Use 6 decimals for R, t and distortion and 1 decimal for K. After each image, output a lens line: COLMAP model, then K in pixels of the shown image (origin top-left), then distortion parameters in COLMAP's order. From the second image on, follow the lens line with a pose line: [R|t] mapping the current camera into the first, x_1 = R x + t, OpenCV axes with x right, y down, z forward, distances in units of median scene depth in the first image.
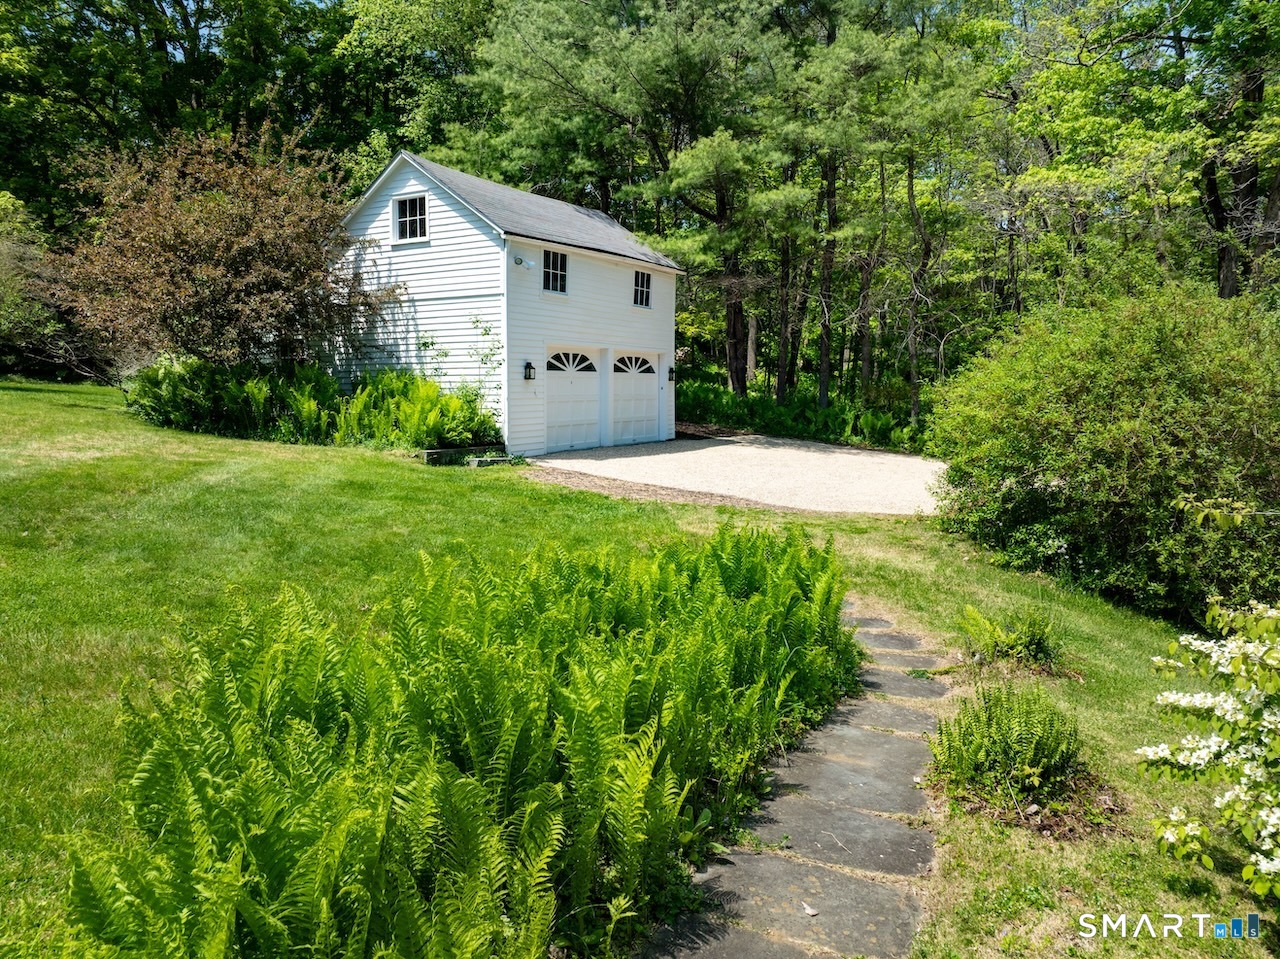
lens RADIAL K [[894.4, 0, 640.4], [0, 894.4, 479.3], [0, 0, 1]] dist [-0.025087, 0.001423]
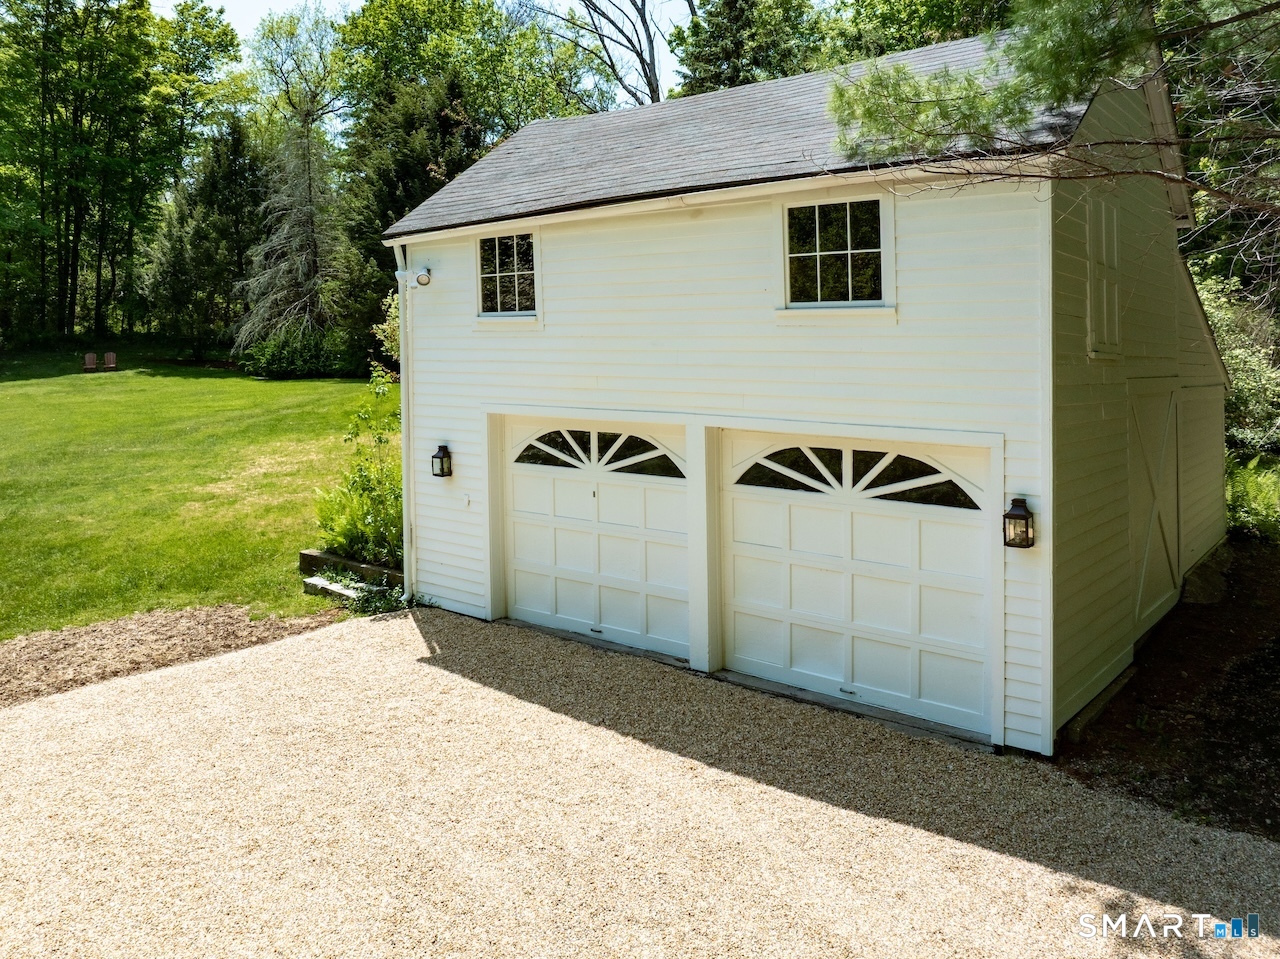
lens RADIAL K [[894.4, 0, 640.4], [0, 894.4, 481.0], [0, 0, 1]] dist [-0.025087, 0.001423]
pose [[-0.102791, 0.034322, -0.994111, 0.386783], [-0.177510, 0.982729, 0.052284, -0.144346], [0.978736, 0.181839, -0.094923, 1.068847]]
